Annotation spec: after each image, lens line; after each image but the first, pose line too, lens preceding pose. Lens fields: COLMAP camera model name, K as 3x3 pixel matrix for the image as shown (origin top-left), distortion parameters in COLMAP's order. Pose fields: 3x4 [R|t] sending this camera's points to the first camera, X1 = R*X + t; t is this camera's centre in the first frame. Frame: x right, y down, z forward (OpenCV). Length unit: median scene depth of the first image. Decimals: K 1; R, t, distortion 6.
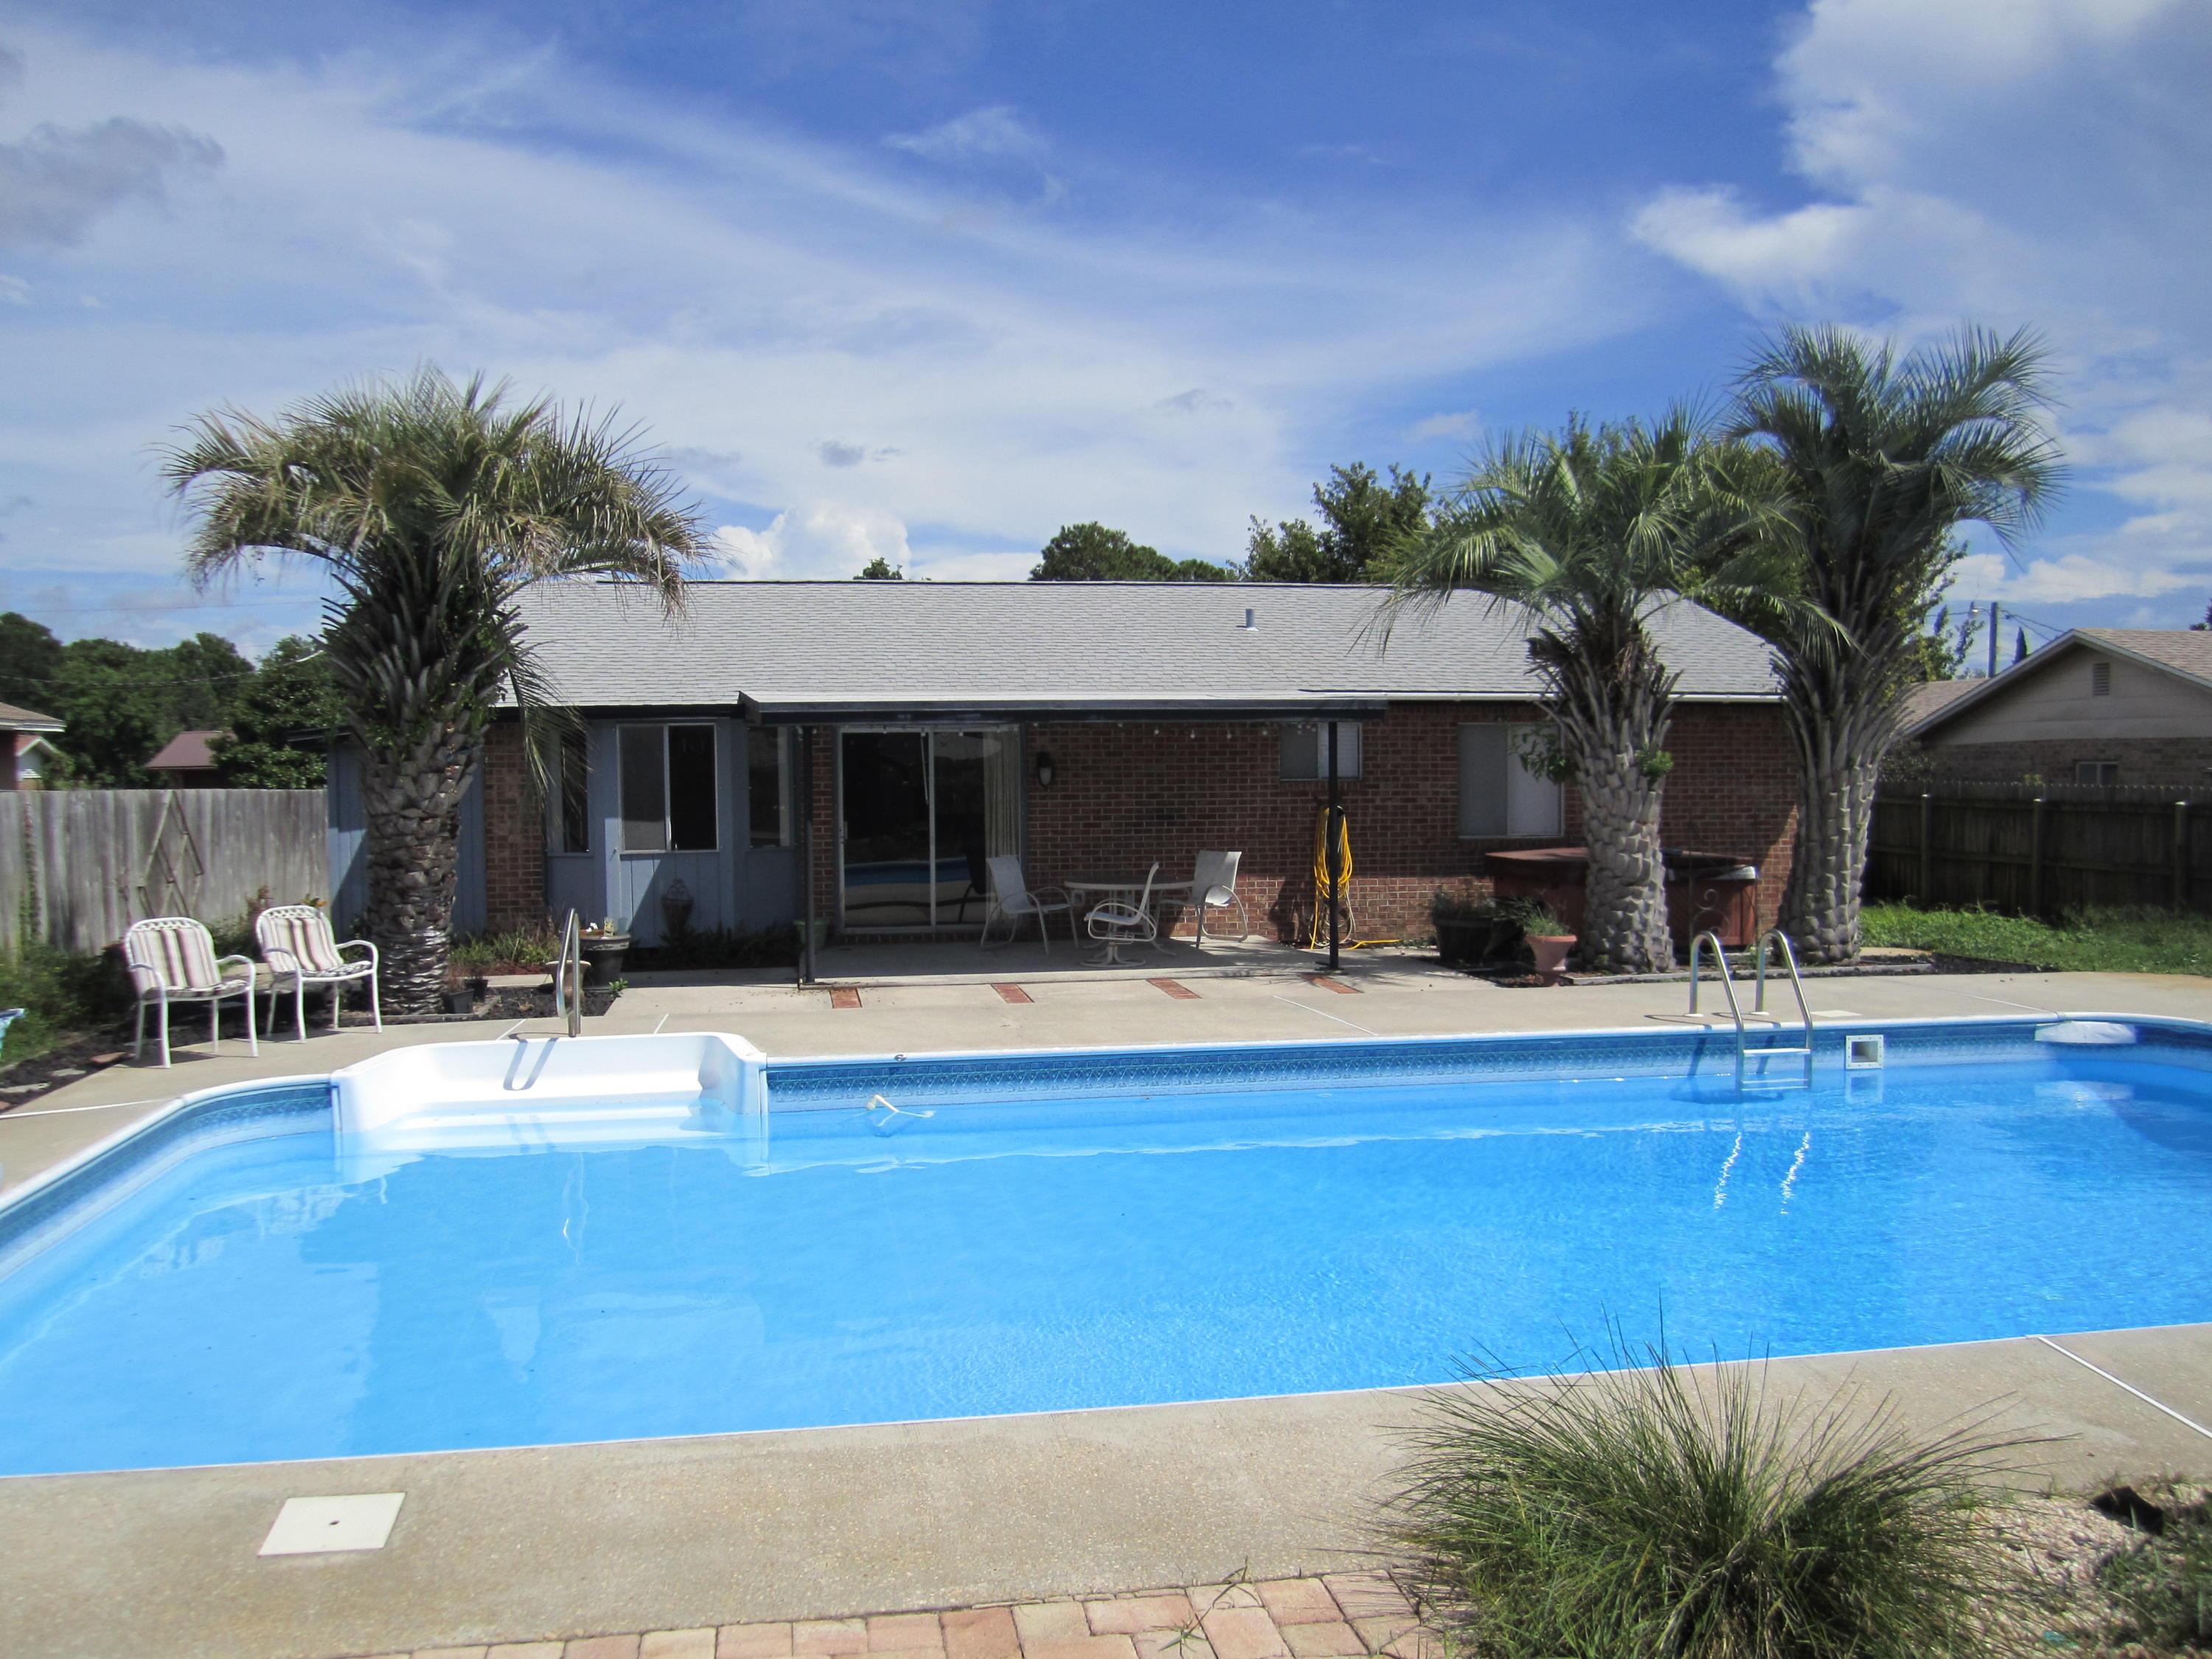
lens RADIAL K [[1824.6, 0, 1100.9], [0, 1824.6, 834.5], [0, 0, 1]] dist [-0.046329, 0.014317]
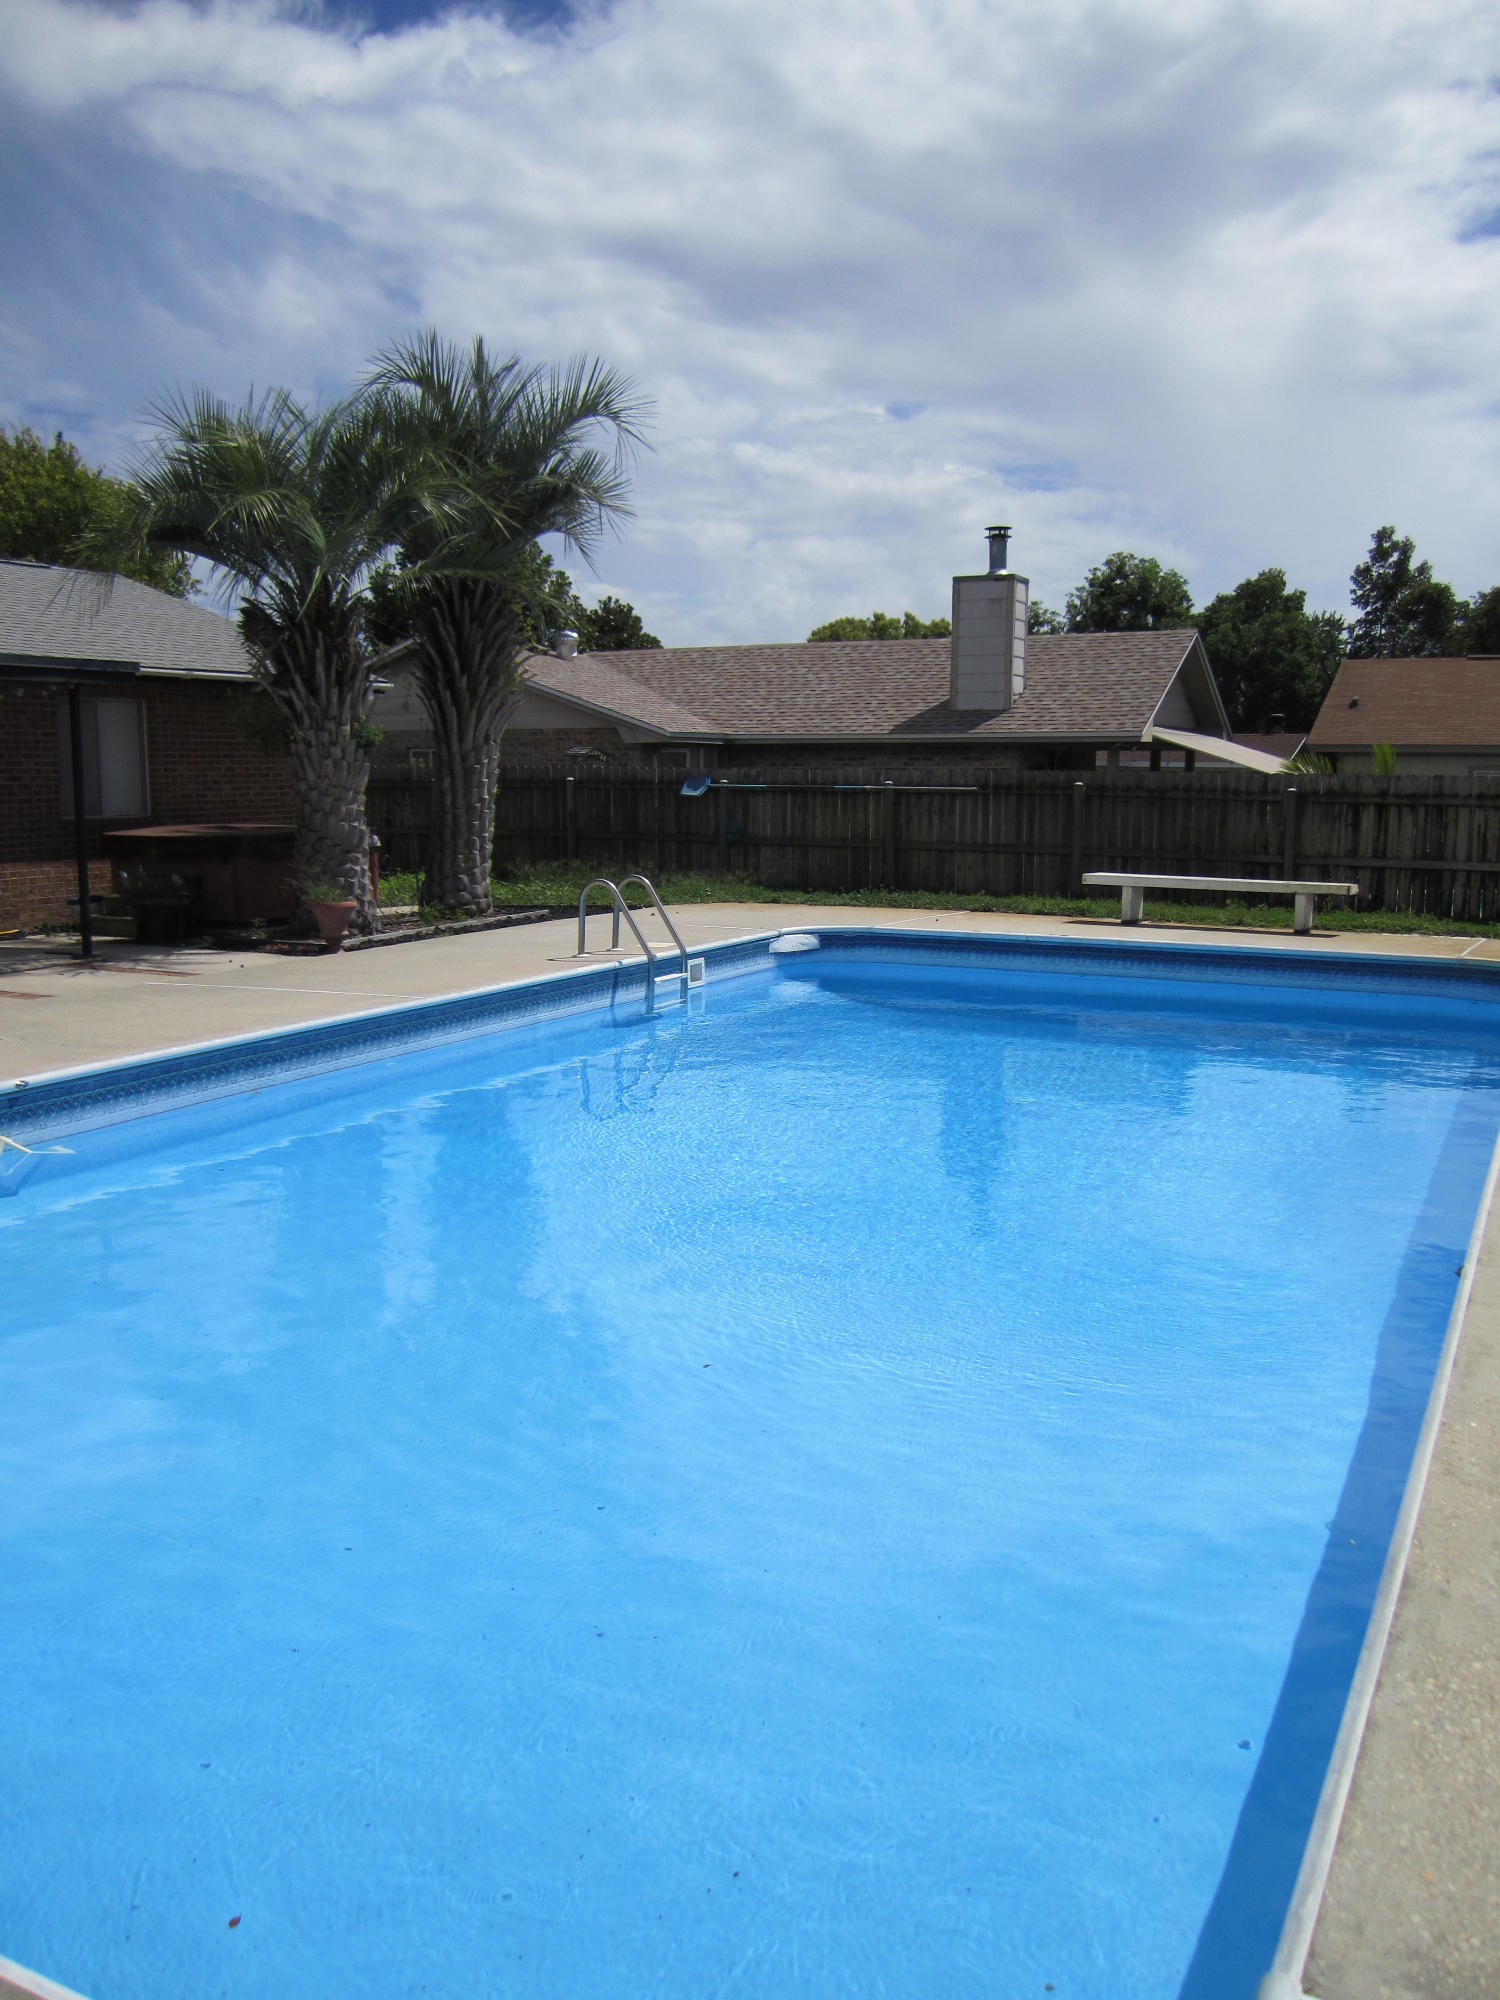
lens RADIAL K [[1649.7, 0, 743.3], [0, 1649.7, 1002.6], [0, 0, 1]] dist [-0.046329, 0.014317]
pose [[0.618377, -0.108642, 0.778336, -0.319556], [0.029259, 0.992894, 0.115346, 0.011071], [-0.785337, -0.048554, 0.617162, 0.227987]]
